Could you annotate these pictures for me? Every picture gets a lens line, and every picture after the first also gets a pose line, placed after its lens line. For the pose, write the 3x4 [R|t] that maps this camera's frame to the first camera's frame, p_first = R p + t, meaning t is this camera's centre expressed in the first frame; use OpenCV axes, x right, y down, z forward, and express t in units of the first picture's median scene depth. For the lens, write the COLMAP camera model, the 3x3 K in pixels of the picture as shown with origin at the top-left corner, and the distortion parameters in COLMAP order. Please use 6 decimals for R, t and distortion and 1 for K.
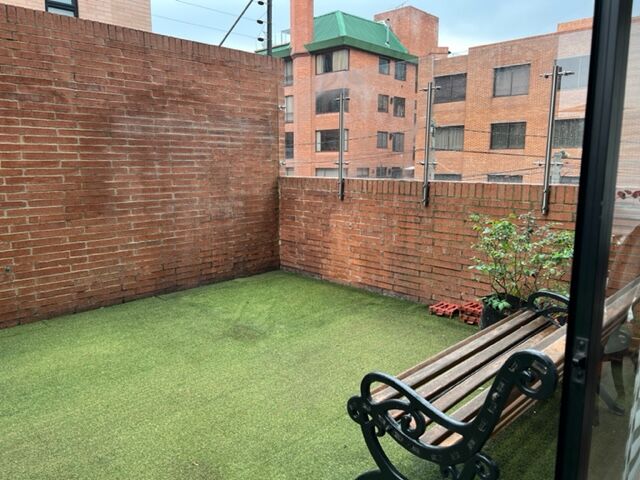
lens RADIAL K [[491.0, 0, 316.0], [0, 491.0, 239.5], [0, 0, 1]] dist [0.033431, 0.001552]
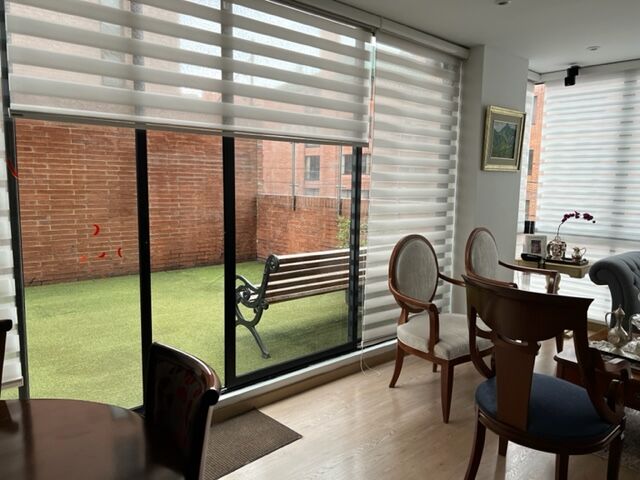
lens RADIAL K [[491.0, 0, 323.1], [0, 491.0, 241.9], [0, 0, 1]] dist [0.033431, 0.001552]
pose [[0.997961, 0.026291, -0.058165, 0.246231], [-0.028474, 0.998909, -0.037023, 0.069581], [0.057128, 0.038603, 0.997620, -0.482967]]
